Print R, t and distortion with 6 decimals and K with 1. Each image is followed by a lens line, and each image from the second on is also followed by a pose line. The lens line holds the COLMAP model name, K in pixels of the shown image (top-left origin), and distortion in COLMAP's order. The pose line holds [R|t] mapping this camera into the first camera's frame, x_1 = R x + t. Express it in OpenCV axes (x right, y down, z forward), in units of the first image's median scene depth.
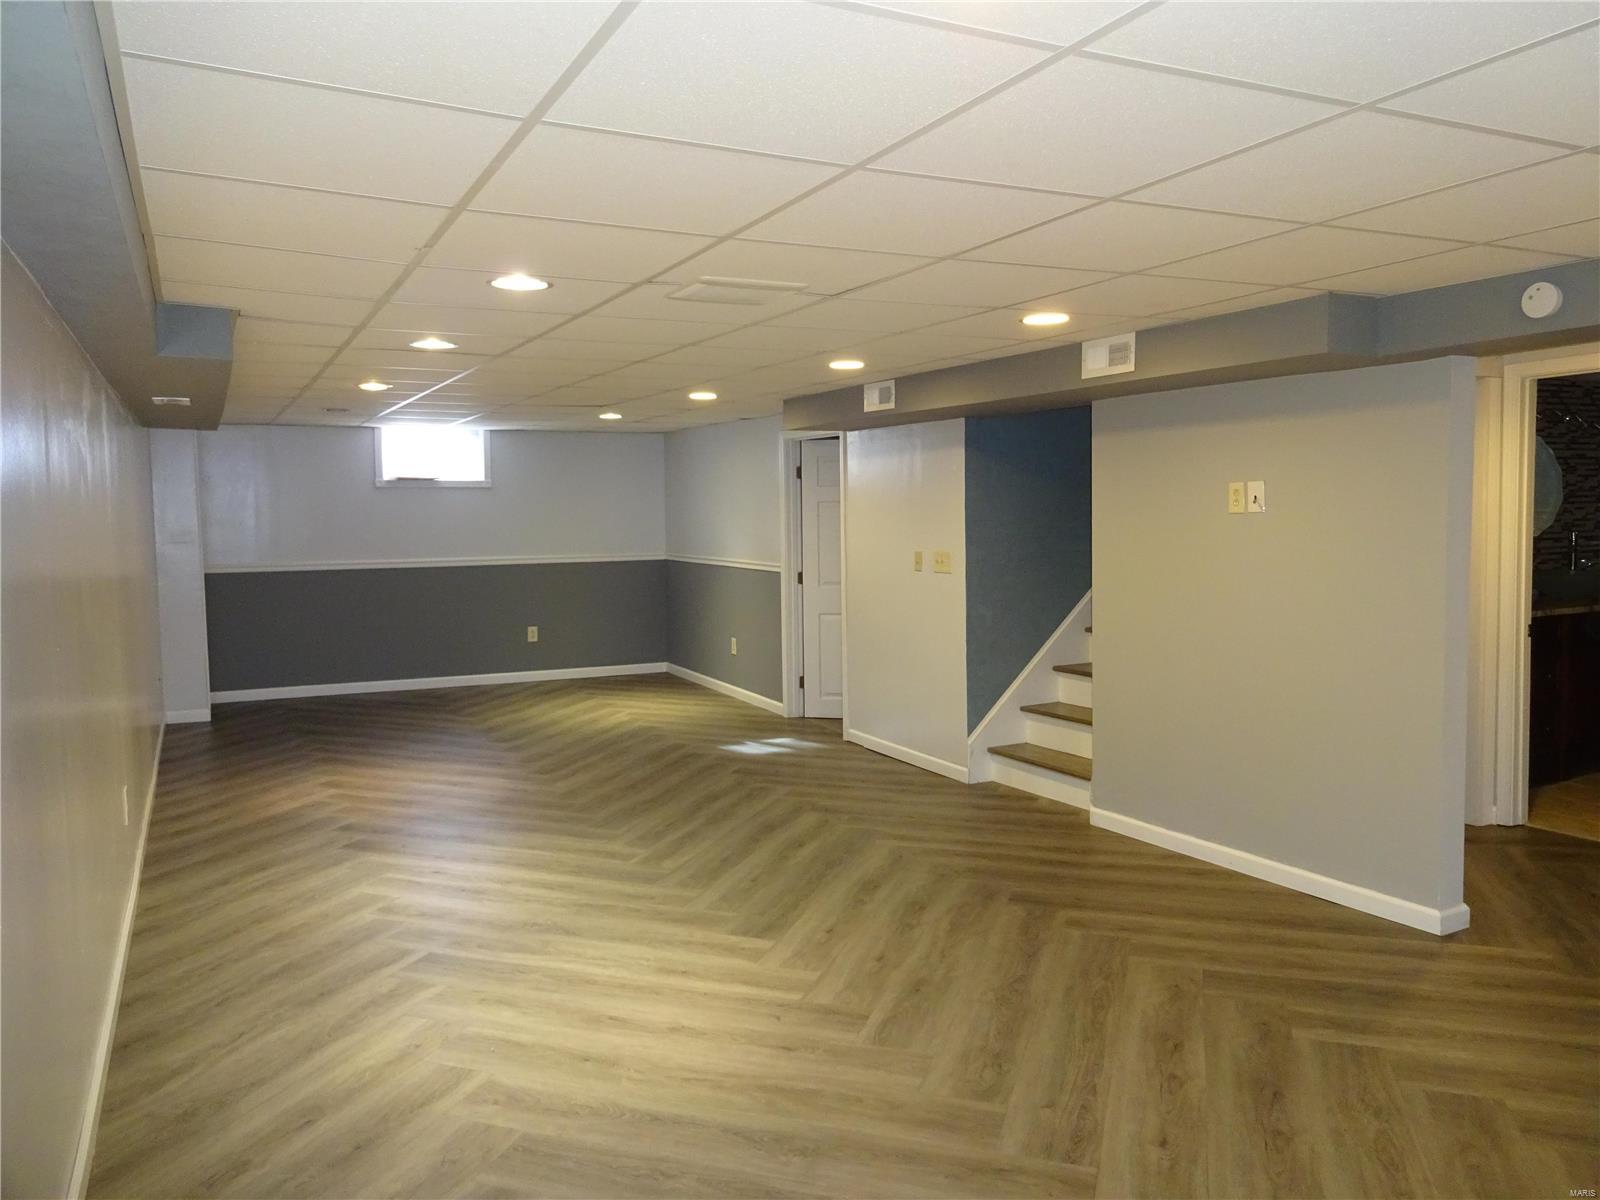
lens RADIAL K [[1185.1, 0, 806.8], [0, 1185.1, 594.8], [0, 0, 1]] dist [-0.001817, -0.004079]
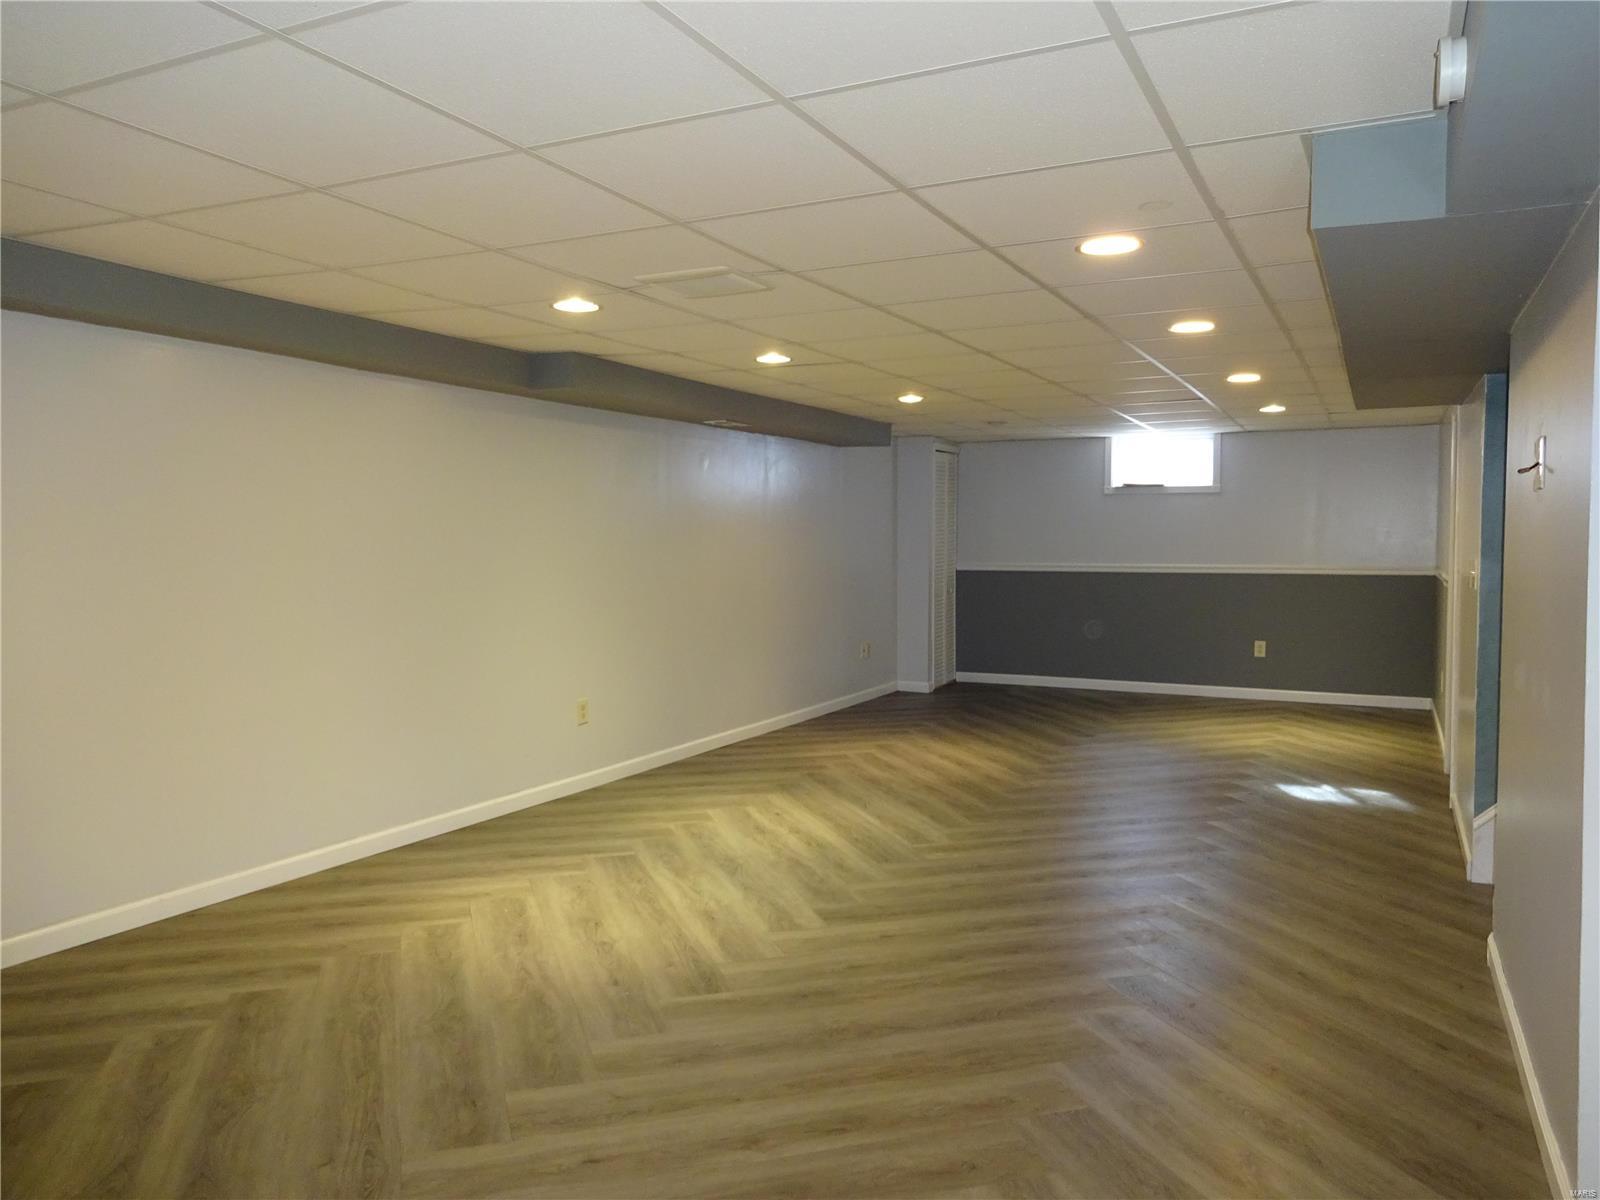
lens RADIAL K [[1185.1, 0, 806.8], [0, 1185.1, 594.8], [0, 0, 1]] dist [-0.001817, -0.004079]
pose [[0.591315, 0.049222, -0.804937, 0.635070], [-0.064728, 0.997812, 0.013467, 0.002454], [0.803839, 0.044139, 0.593207, 0.326039]]
